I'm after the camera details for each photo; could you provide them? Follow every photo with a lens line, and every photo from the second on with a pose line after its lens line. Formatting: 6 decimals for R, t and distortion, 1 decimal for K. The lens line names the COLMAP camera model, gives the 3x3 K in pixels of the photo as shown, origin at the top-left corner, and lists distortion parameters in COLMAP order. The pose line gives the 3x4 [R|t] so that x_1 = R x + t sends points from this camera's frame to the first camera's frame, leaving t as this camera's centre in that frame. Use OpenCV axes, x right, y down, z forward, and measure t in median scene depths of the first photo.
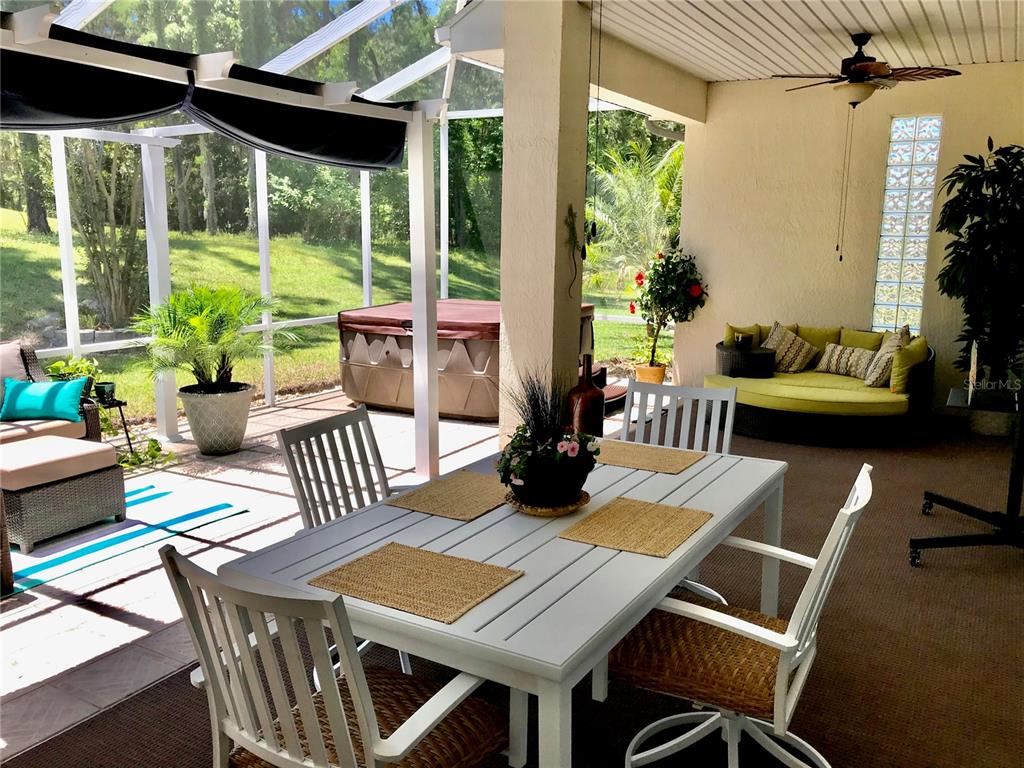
lens RADIAL K [[831.3, 0, 512.0], [0, 831.3, 384.0], [0, 0, 1]] dist [-0.003044, -0.001306]
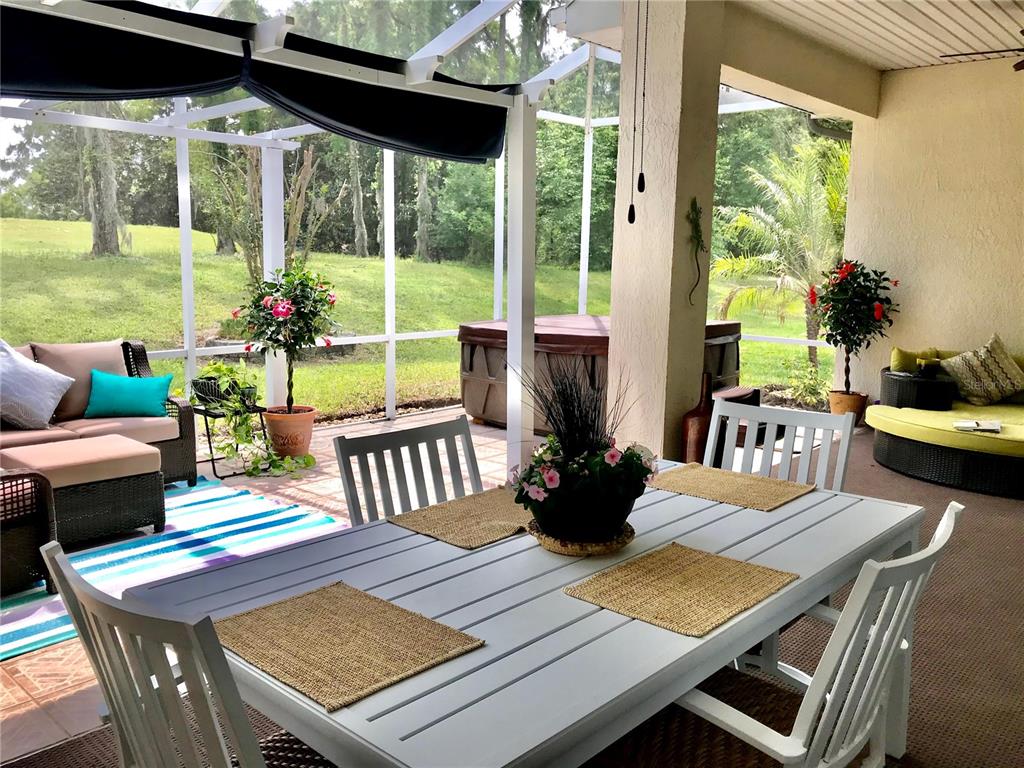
lens RADIAL K [[831.3, 0, 512.0], [0, 831.3, 384.0], [0, 0, 1]] dist [-0.003044, -0.001306]
pose [[0.978254, 0.032960, -0.204773, 0.073958], [-0.039711, 0.998792, -0.028945, 0.012731], [0.203572, 0.036447, 0.978381, 0.124121]]
